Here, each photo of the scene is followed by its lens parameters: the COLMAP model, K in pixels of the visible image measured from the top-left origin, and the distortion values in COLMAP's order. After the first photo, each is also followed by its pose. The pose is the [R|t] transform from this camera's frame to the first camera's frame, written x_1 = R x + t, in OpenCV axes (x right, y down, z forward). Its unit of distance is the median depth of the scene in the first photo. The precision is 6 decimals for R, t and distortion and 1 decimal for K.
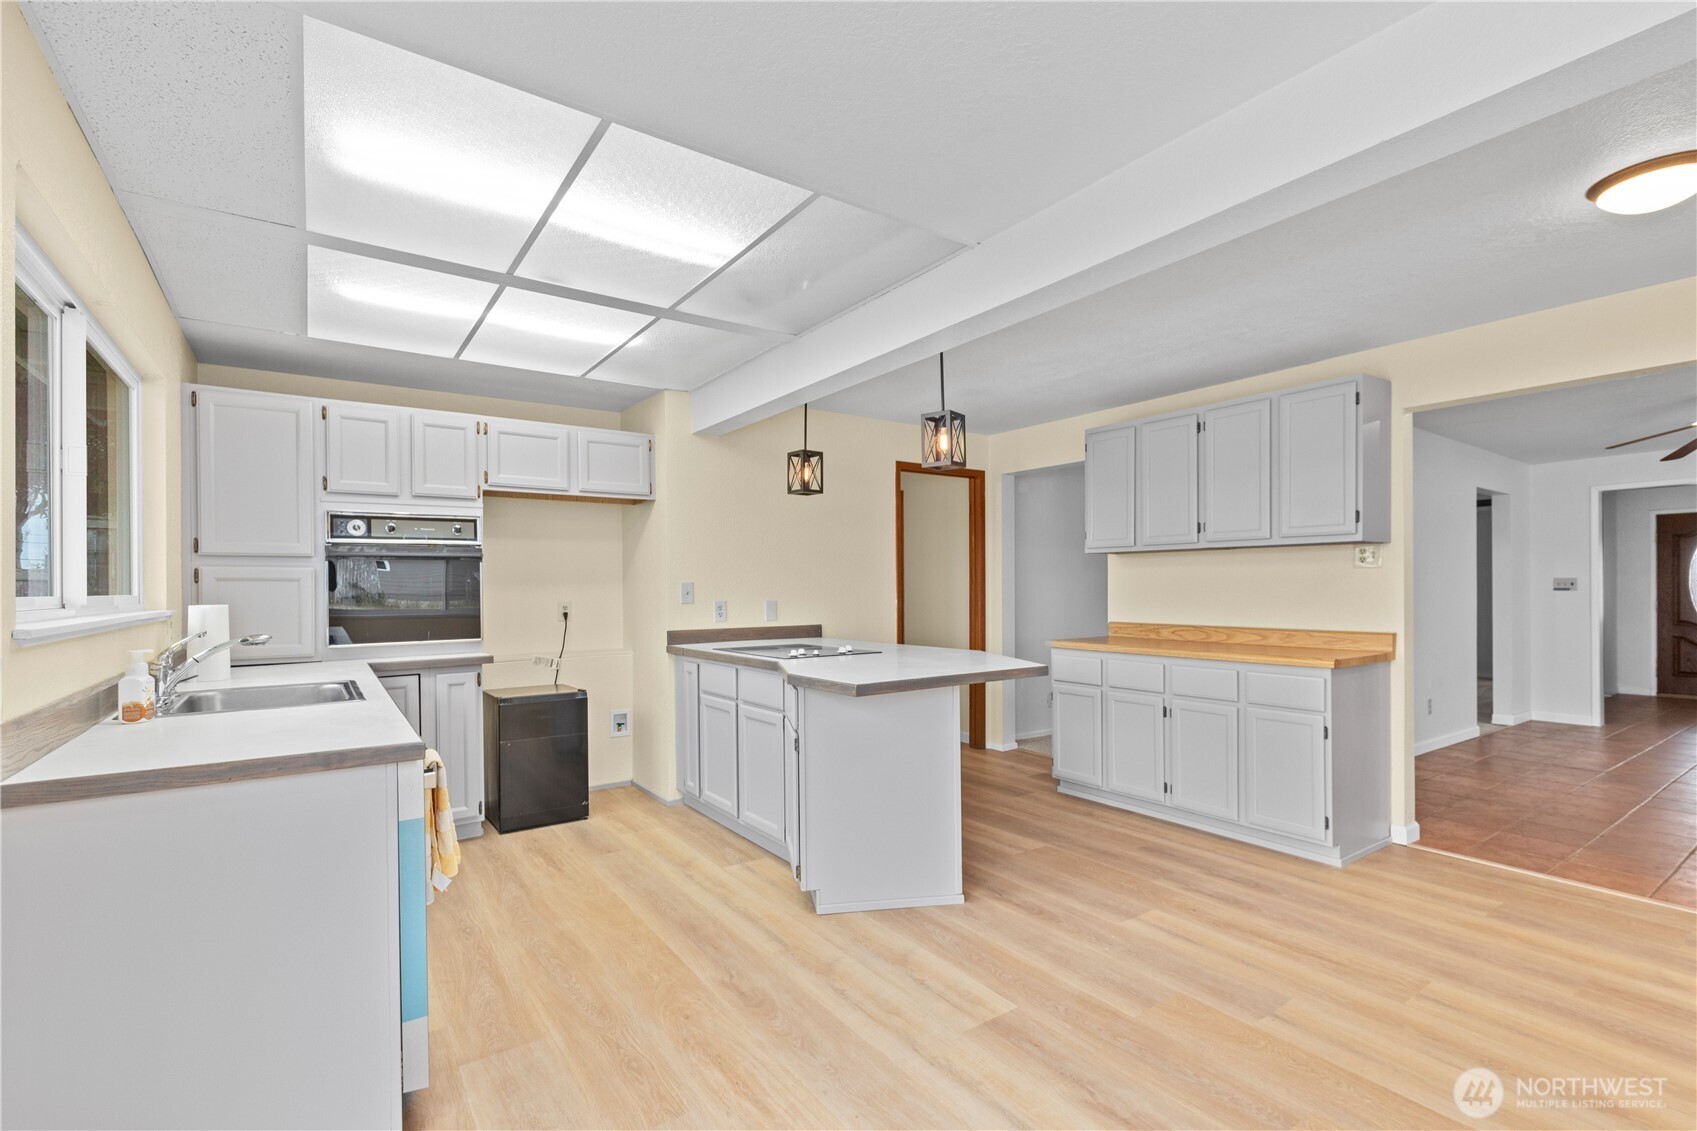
lens RADIAL K [[769.4, 0, 849.5], [0, 769.4, 588.5], [0, 0, 1]] dist [0.001715, -0.000072]
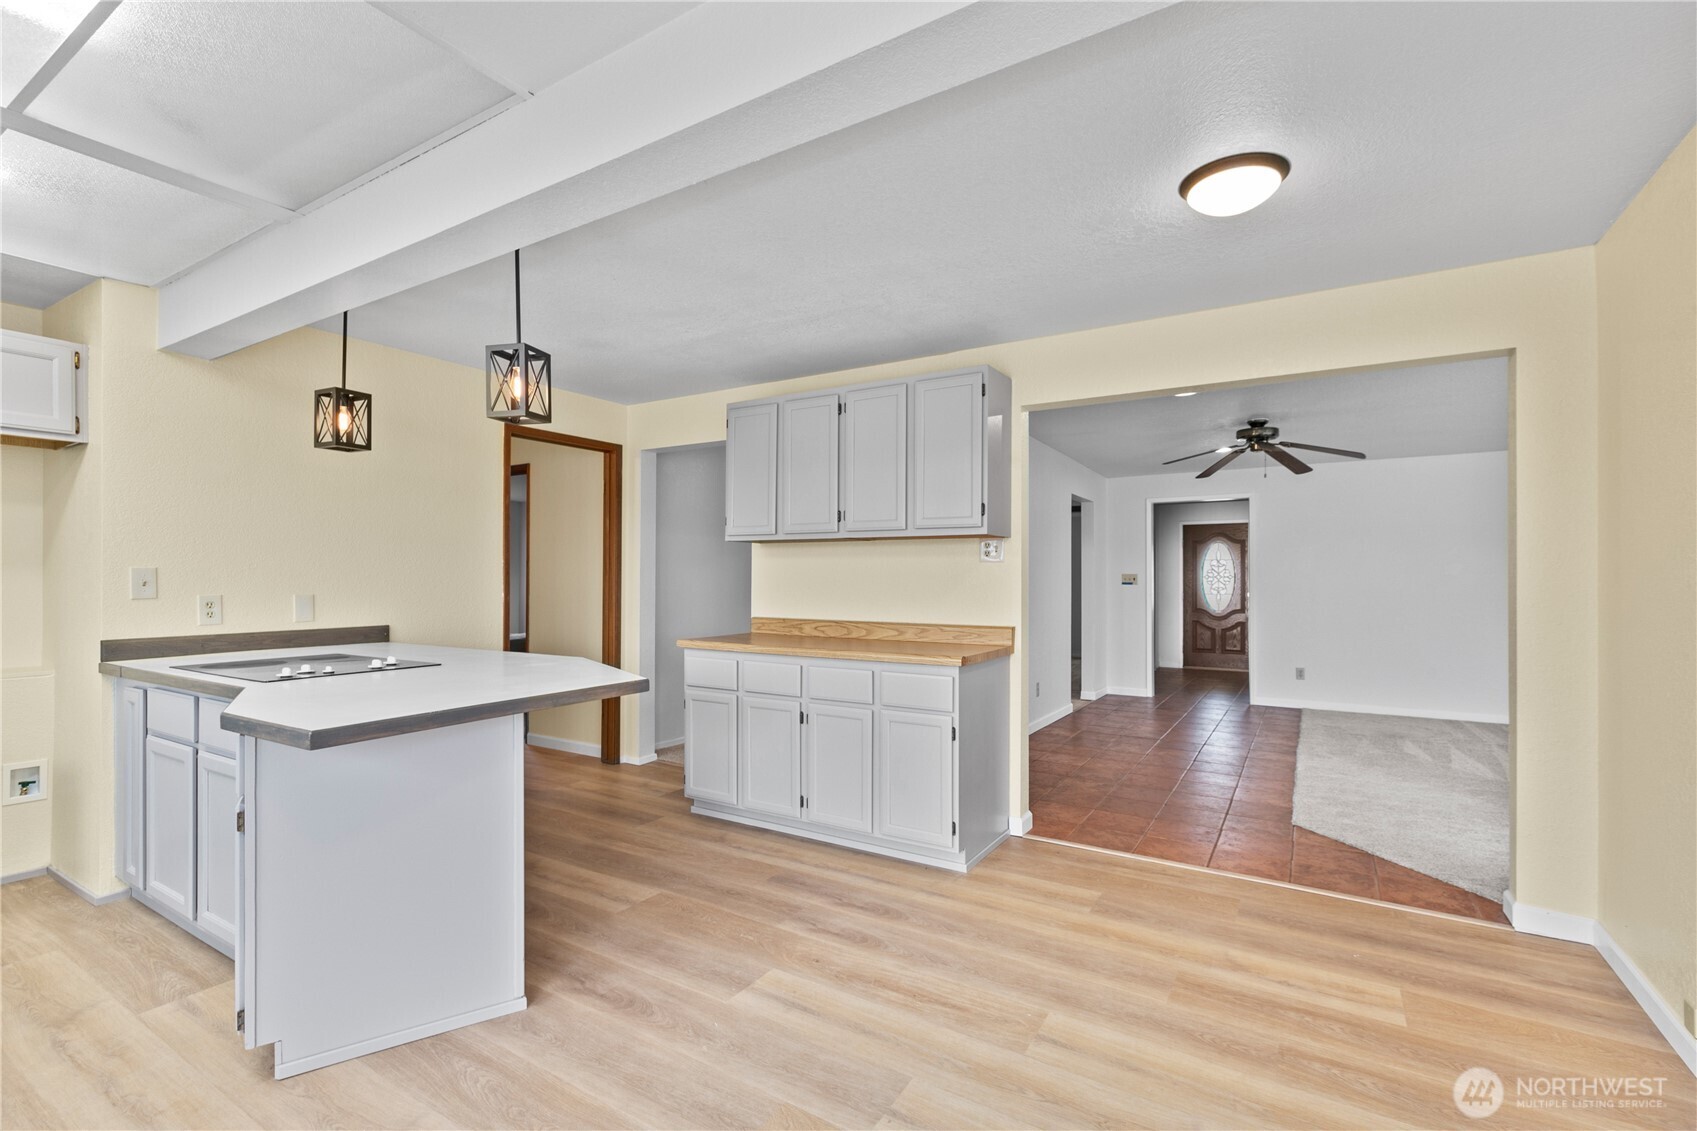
lens RADIAL K [[759.8, 0, 847.4], [0, 759.8, 574.6], [0, 0, 1]] dist [0.002294, 0.000423]
pose [[0.918470, 0.009646, 0.395373, 0.106953], [-0.007224, 0.999945, -0.007614, -0.001528], [-0.395425, 0.004137, 0.918489, 0.161355]]
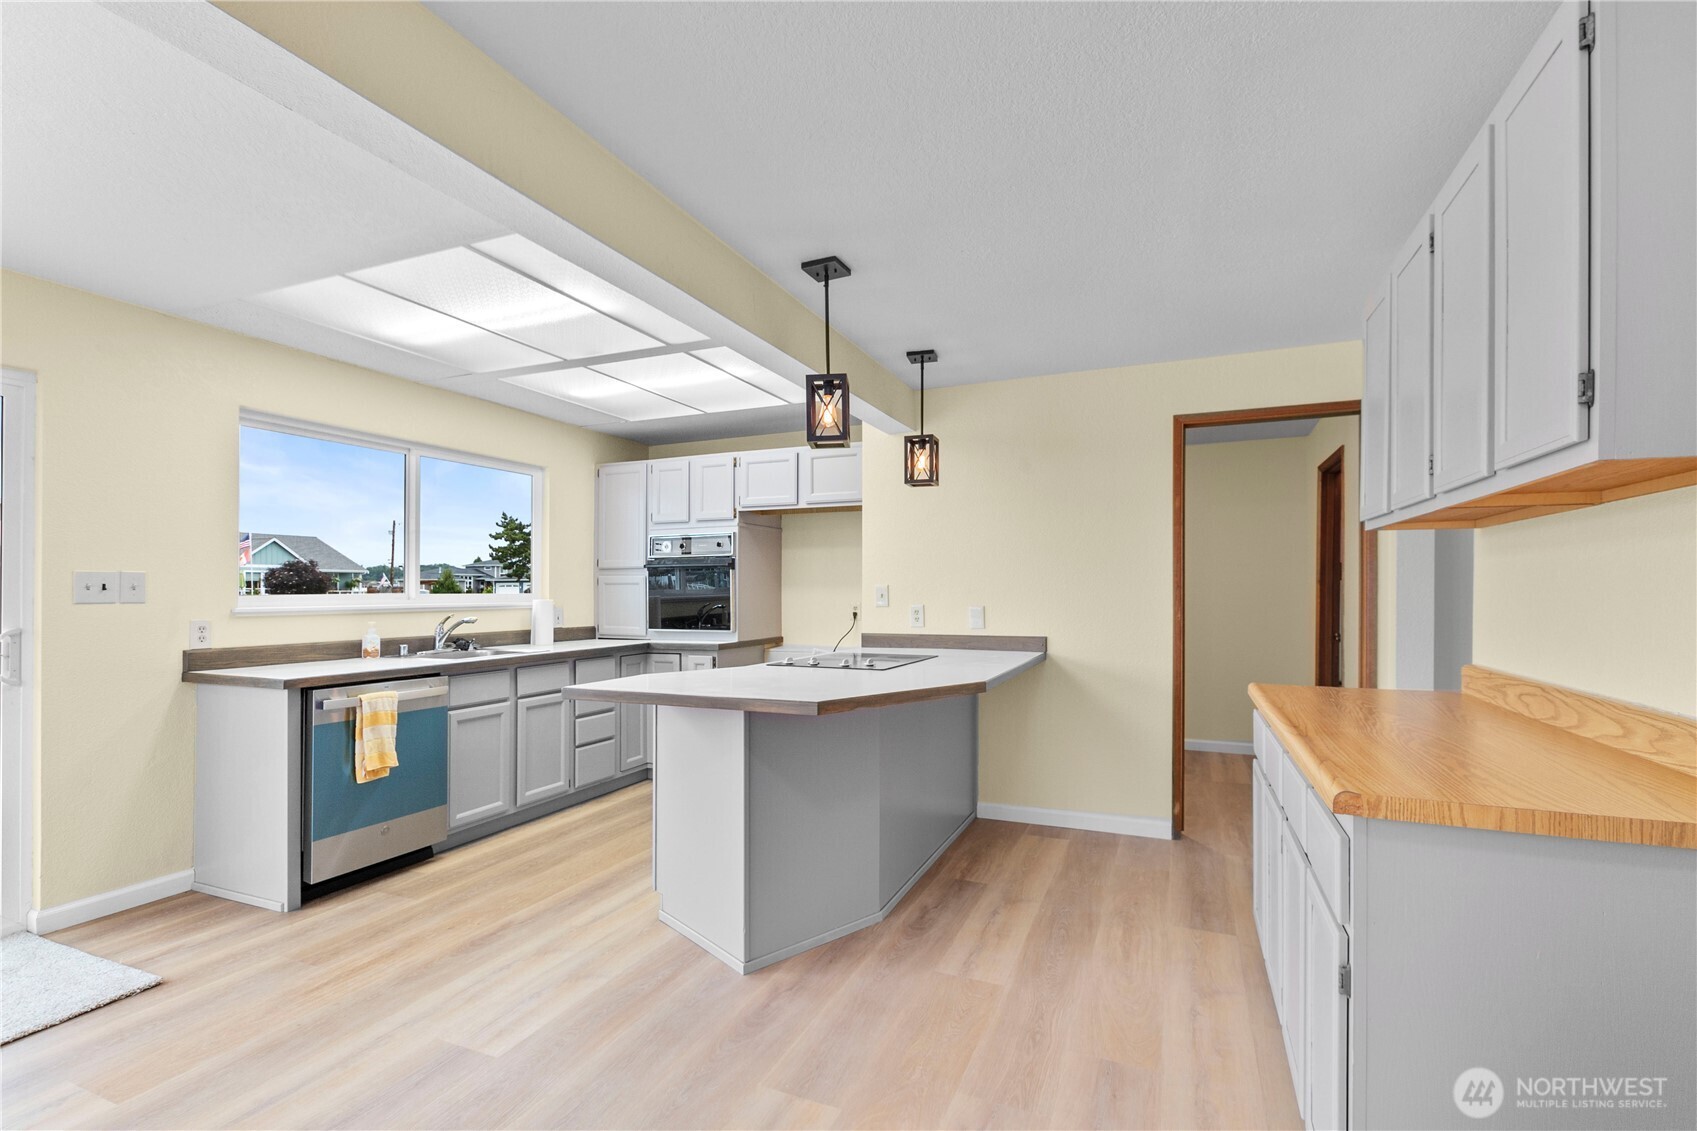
lens RADIAL K [[769.4, 0, 849.5], [0, 769.4, 588.5], [0, 0, 1]] dist [0.001715, -0.000072]
pose [[0.533329, 0.005516, -0.845890, 0.700133], [-0.004624, 0.999983, 0.003606, -0.008618], [0.845895, 0.001988, 0.533346, 0.503343]]
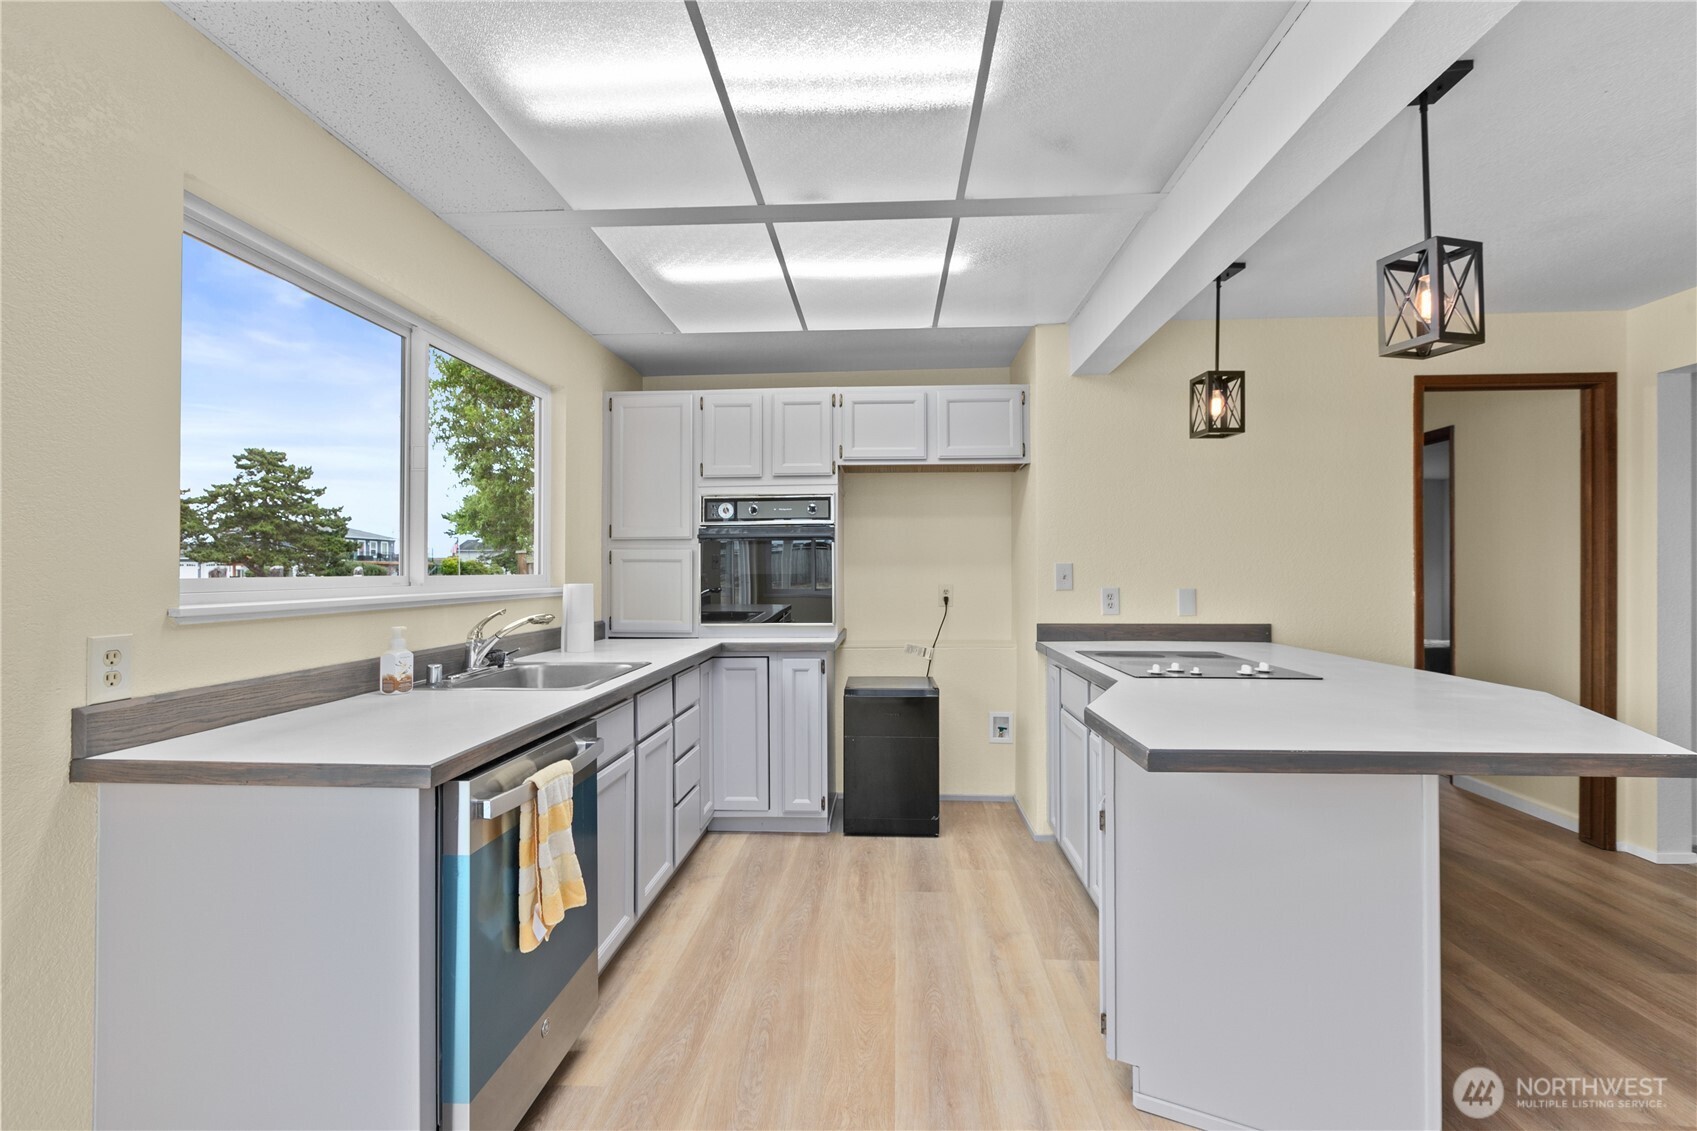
lens RADIAL K [[755.9, 0, 845.6], [0, 755.9, 567.0], [0, 0, 1]] dist [-0.001161, 0.000368]
pose [[0.783230, 0.003569, -0.621722, 0.112736], [-0.005693, 0.999983, -0.001431, -0.002363], [0.621706, 0.004660, 0.783237, 0.288217]]
